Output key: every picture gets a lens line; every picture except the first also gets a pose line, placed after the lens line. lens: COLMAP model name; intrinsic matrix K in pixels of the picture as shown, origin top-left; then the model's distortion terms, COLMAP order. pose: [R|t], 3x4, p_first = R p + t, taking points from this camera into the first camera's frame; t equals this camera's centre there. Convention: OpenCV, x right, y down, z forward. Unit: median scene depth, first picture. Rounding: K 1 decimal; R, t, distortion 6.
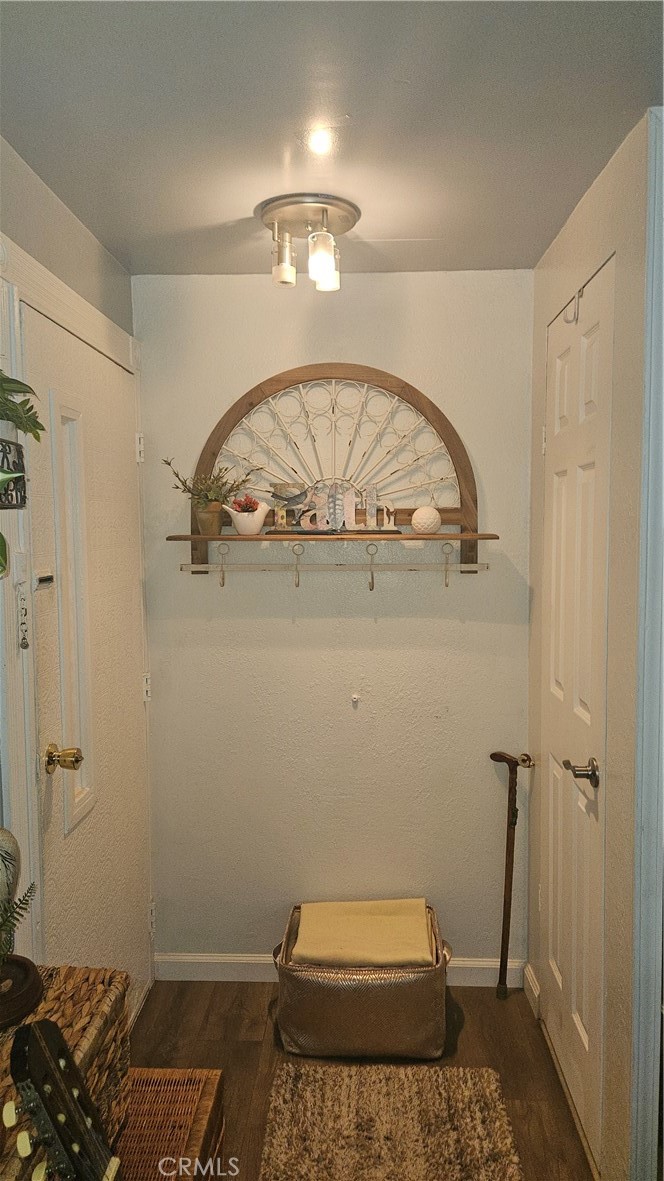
lens RADIAL K [[782.6, 0, 332.0], [0, 782.6, 590.5], [0, 0, 1]] dist [0.094760, -0.093357]
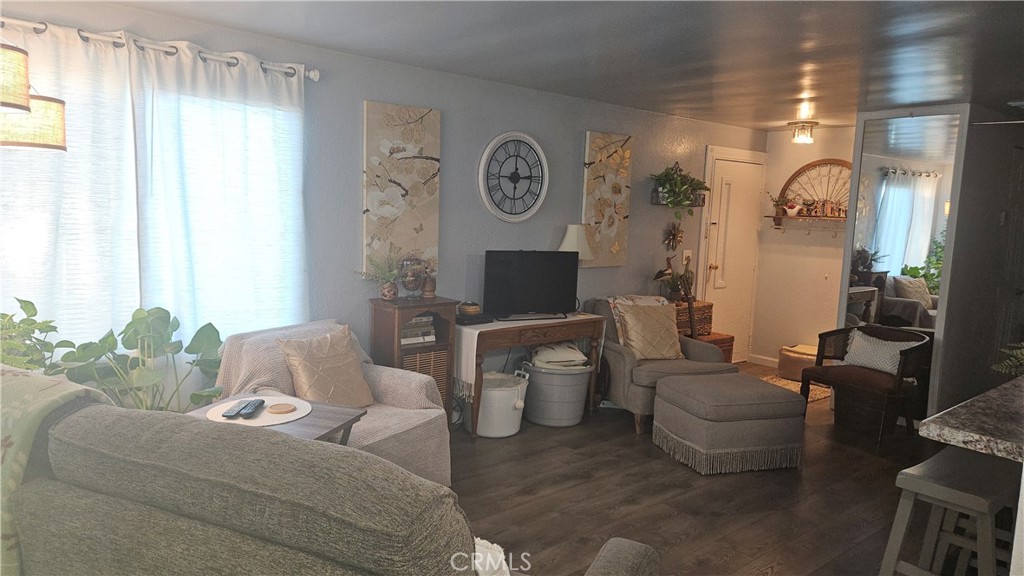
lens RADIAL K [[678.6, 0, 512.0], [0, 678.6, 288.0], [0, 0, 1]] dist [0.094760, -0.093357]
pose [[0.668977, 0.119521, -0.733611, 1.137755], [-0.100968, 0.992451, 0.069619, 0.125902], [0.736394, 0.027498, 0.675994, -1.565552]]
